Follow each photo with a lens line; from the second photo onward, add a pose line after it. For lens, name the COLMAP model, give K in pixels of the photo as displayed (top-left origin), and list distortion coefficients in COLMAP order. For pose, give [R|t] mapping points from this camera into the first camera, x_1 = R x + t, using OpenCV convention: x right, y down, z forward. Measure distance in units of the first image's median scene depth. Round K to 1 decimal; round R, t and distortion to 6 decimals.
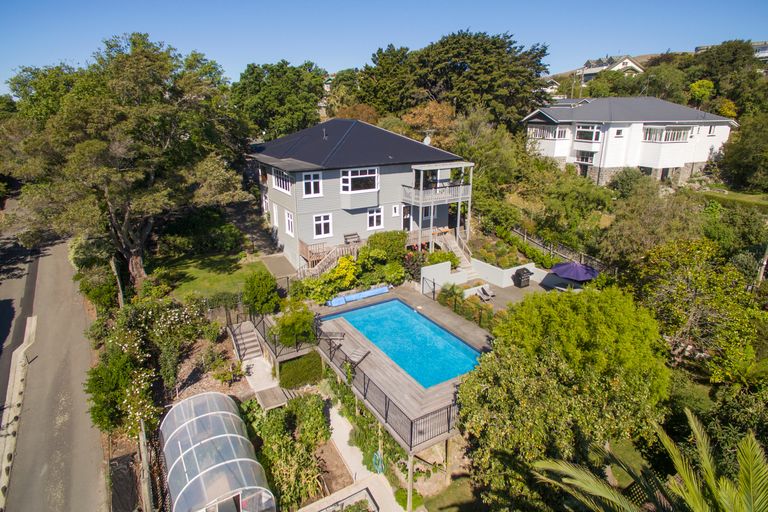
lens RADIAL K [[436.6, 0, 384.0], [0, 436.6, 256.0], [0, 0, 1]] dist [-0.000698, 0.000492]
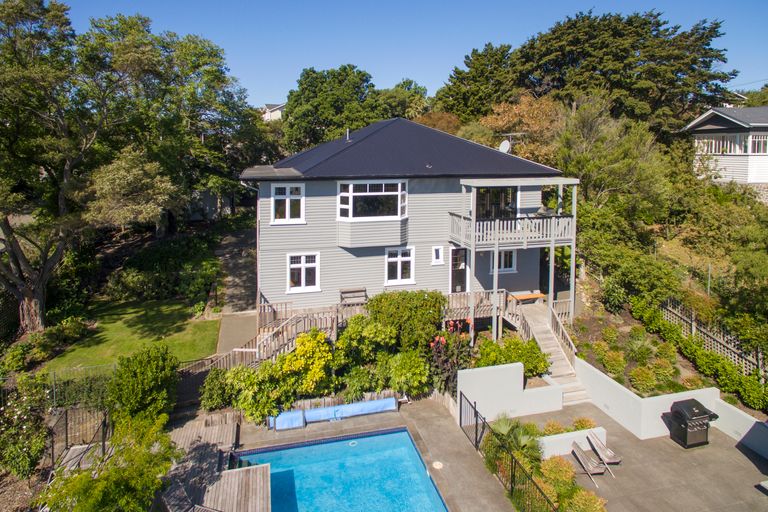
lens RADIAL K [[467.7, 0, 383.9], [0, 467.7, 180.5], [0, 0, 1]] dist [0.005001, 0.003115]
pose [[0.956433, 0.020437, -0.291235, 0.144443], [-0.092537, 0.967333, -0.236016, -0.047079], [0.276898, 0.252684, 0.927081, 0.380910]]
